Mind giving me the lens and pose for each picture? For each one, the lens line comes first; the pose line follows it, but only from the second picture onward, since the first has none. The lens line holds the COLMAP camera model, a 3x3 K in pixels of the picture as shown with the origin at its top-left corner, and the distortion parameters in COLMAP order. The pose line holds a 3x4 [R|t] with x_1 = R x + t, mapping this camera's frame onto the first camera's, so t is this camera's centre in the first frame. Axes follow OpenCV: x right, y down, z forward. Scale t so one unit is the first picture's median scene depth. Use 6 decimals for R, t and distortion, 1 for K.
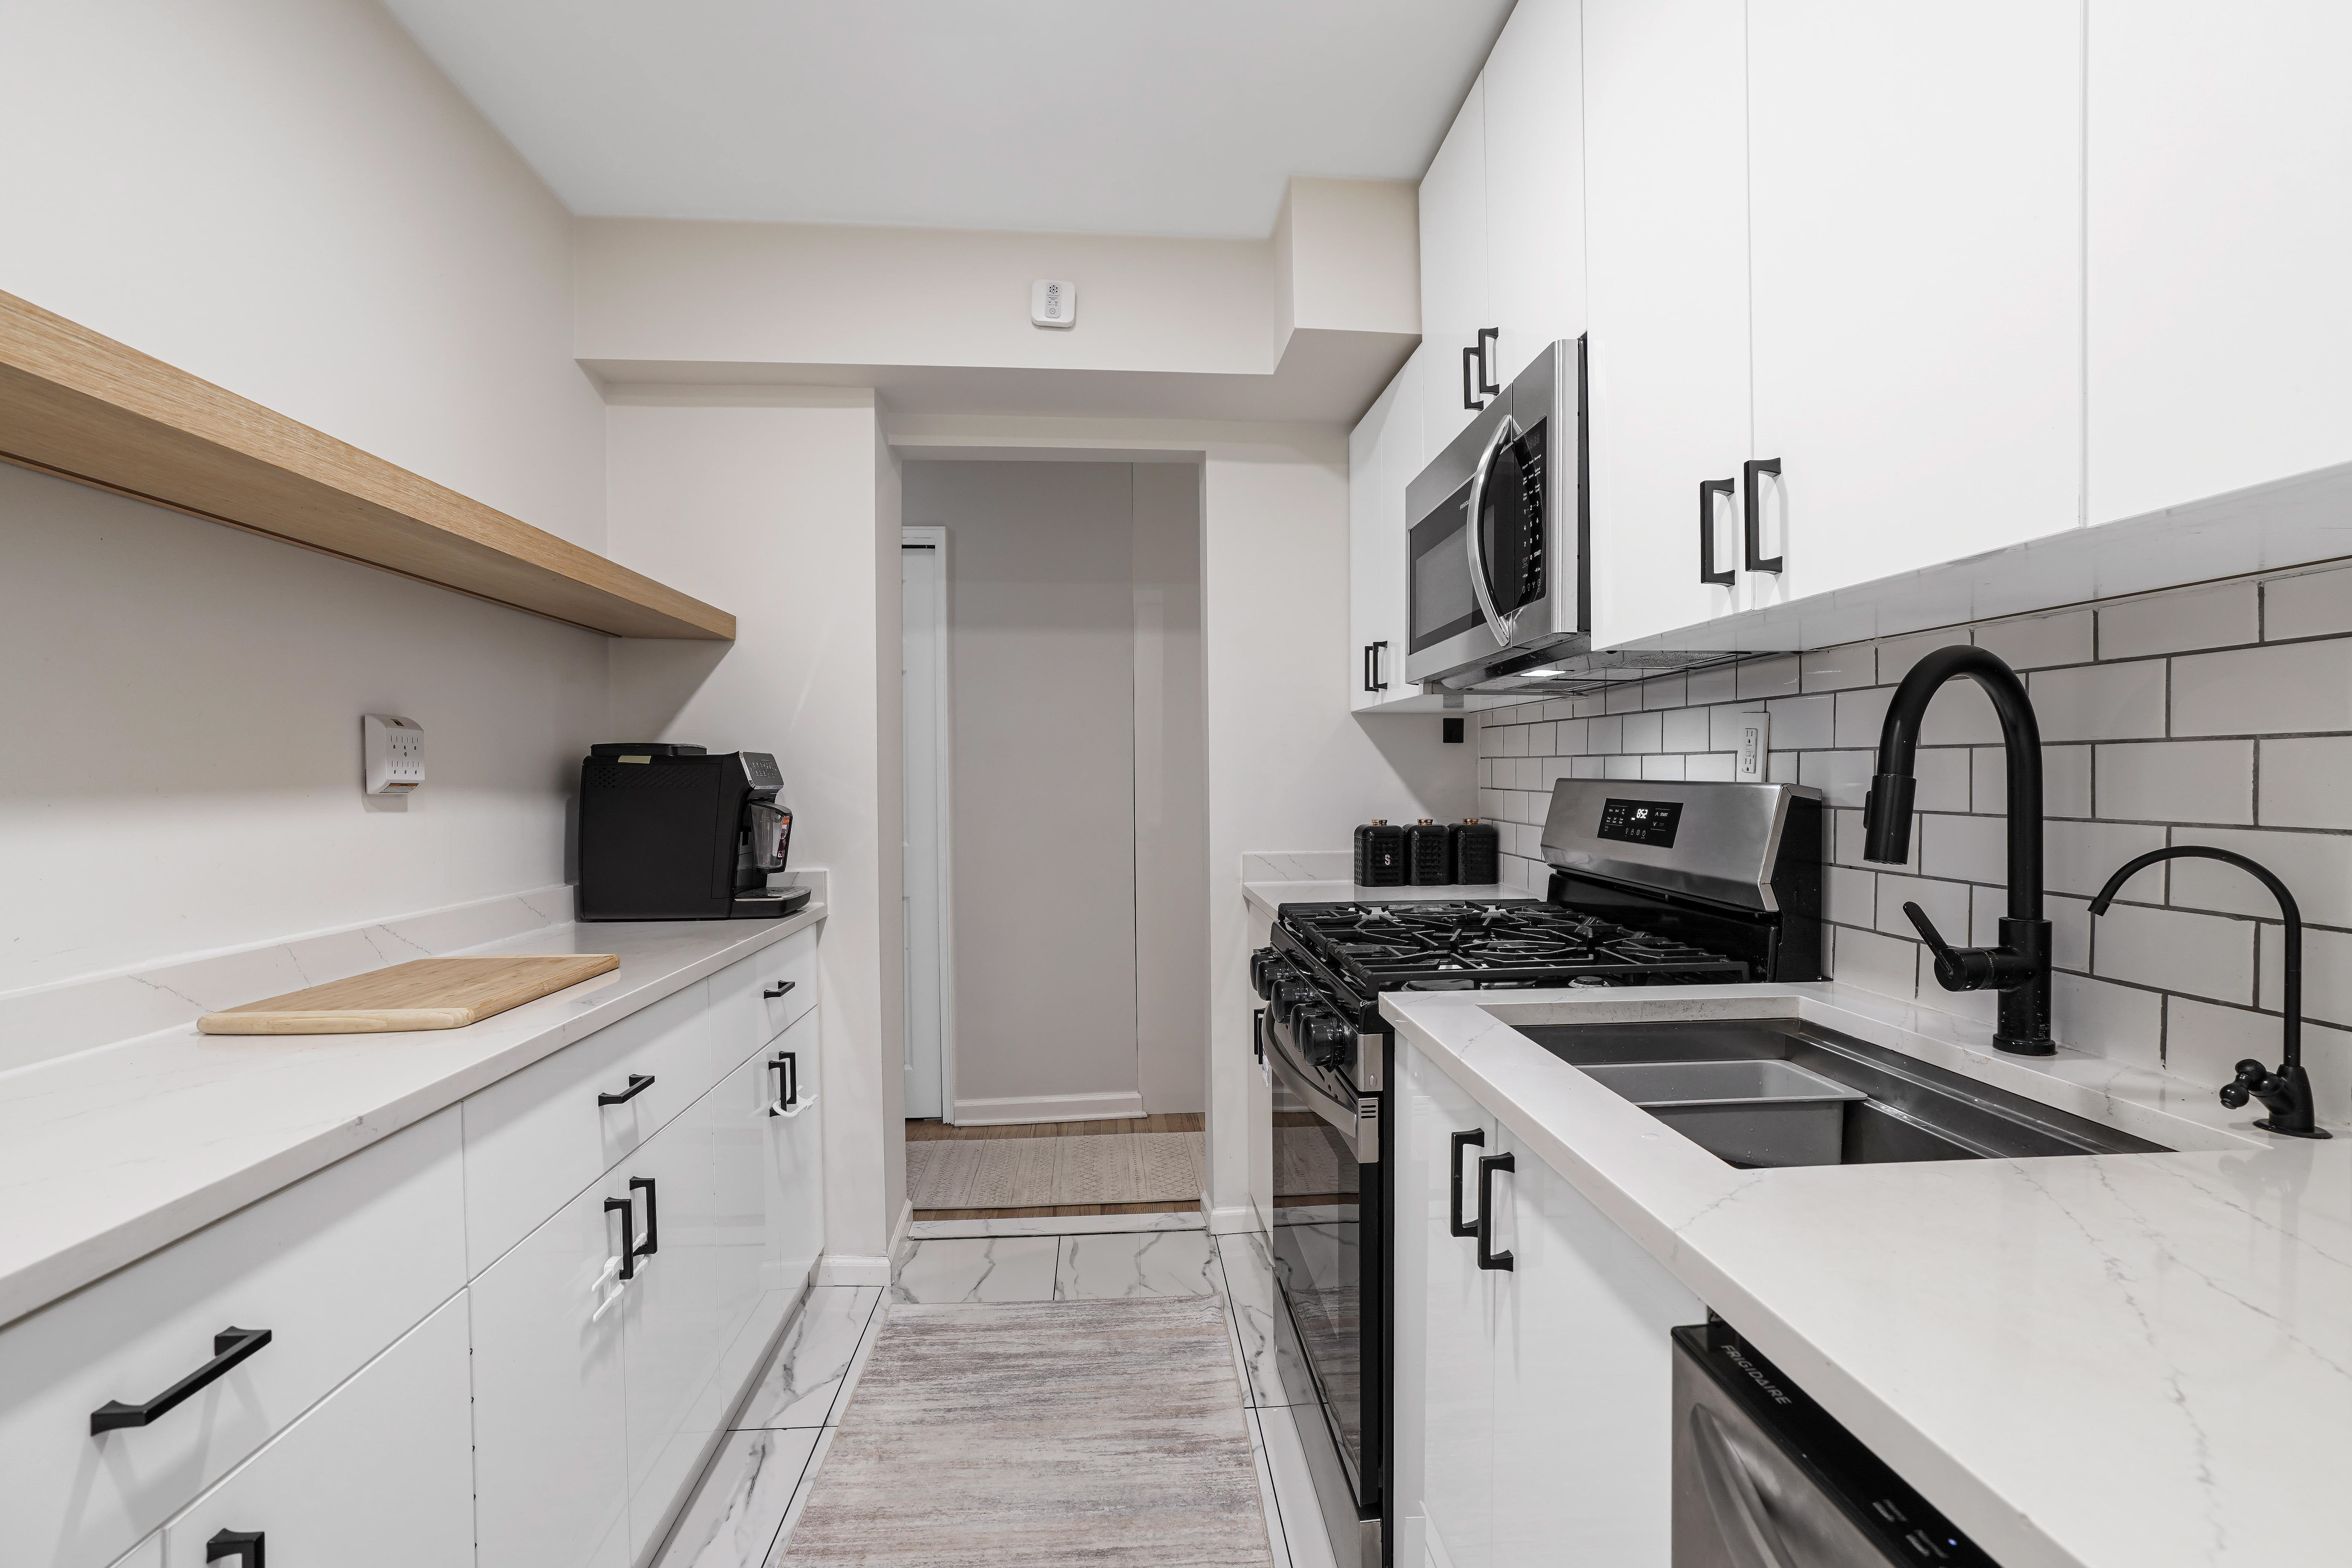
lens RADIAL K [[1103.0, 0, 1176.0], [0, 1103.0, 784.0], [0, 0, 1]] dist [-0.053511, 0.029032]
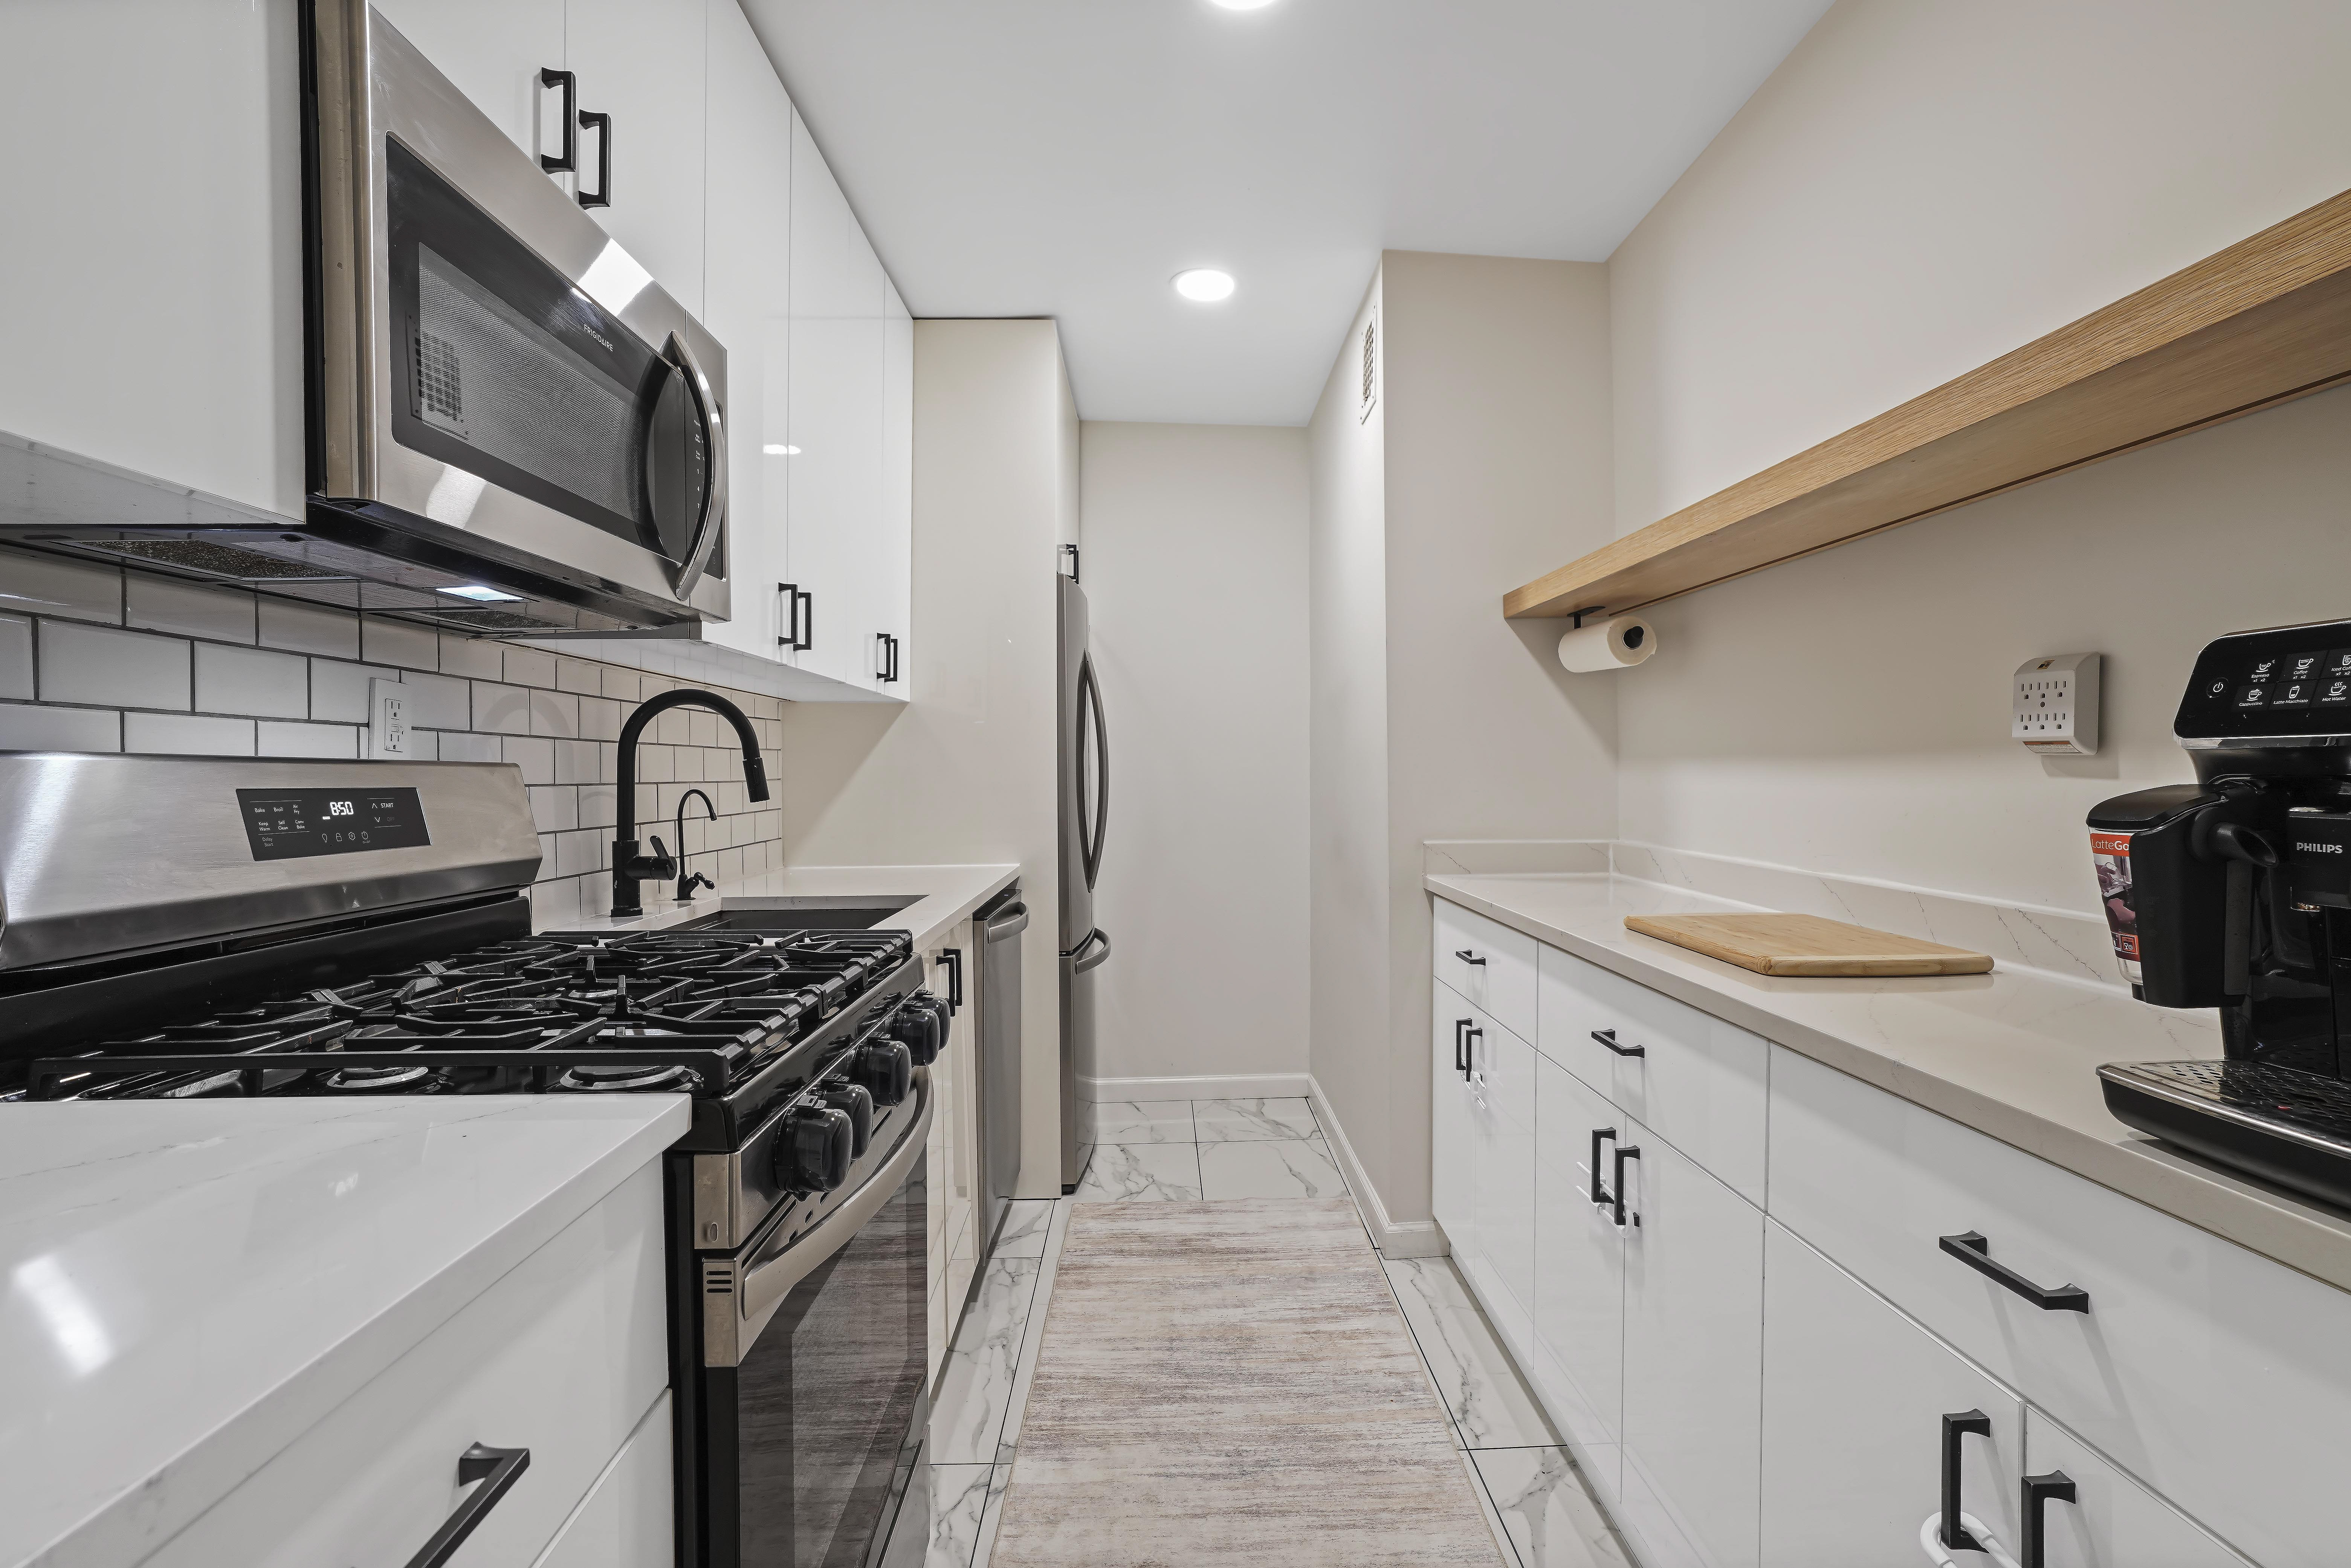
lens RADIAL K [[1102.5, 0, 1175.5], [0, 1102.5, 784.0], [0, 0, 1]] dist [-0.053511, 0.029032]
pose [[-0.998484, 0.011912, 0.053737, -0.104571], [0.012924, 0.999745, 0.018530, 0.005979], [-0.053502, 0.019197, -0.998383, 1.455084]]
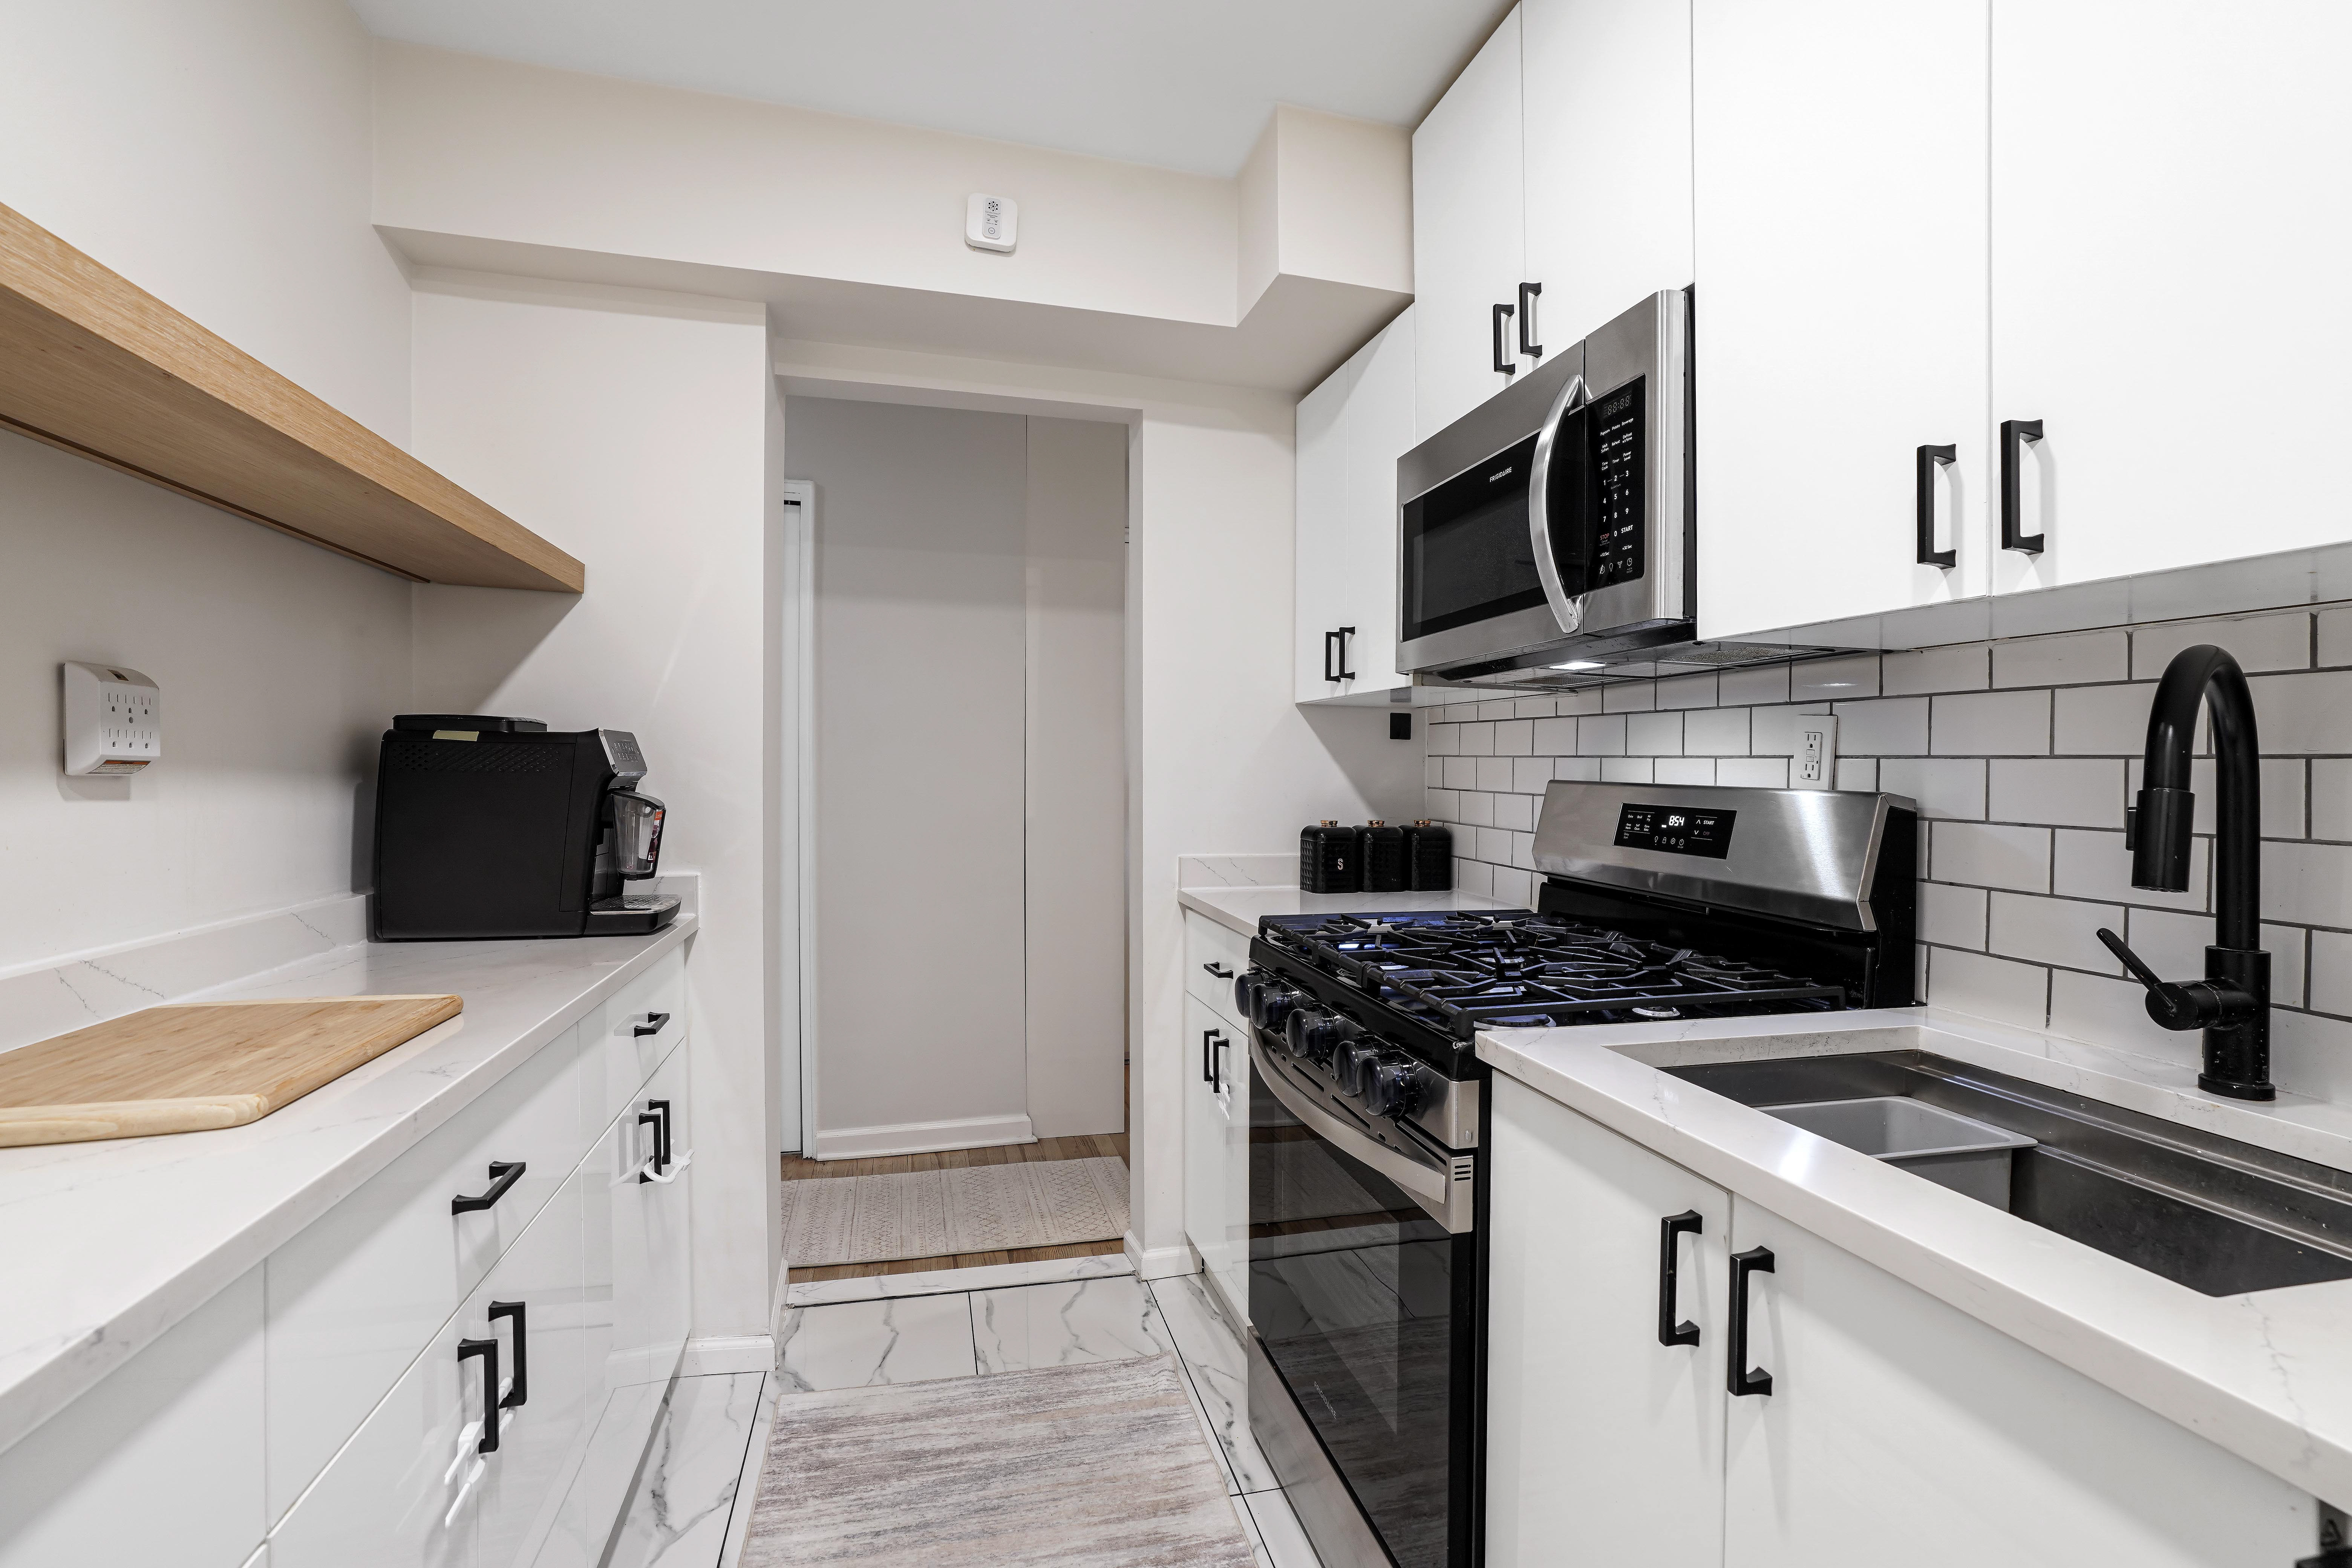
lens RADIAL K [[1122.0, 0, 1219.0], [0, 1122.0, 777.0], [0, 0, 1]] dist [-0.049400, 0.025466]
pose [[0.981913, 0.018011, 0.188474, -0.119187], [-0.018048, 0.999836, -0.001523, -0.001480], [-0.188470, -0.001906, 0.982077, 0.128405]]
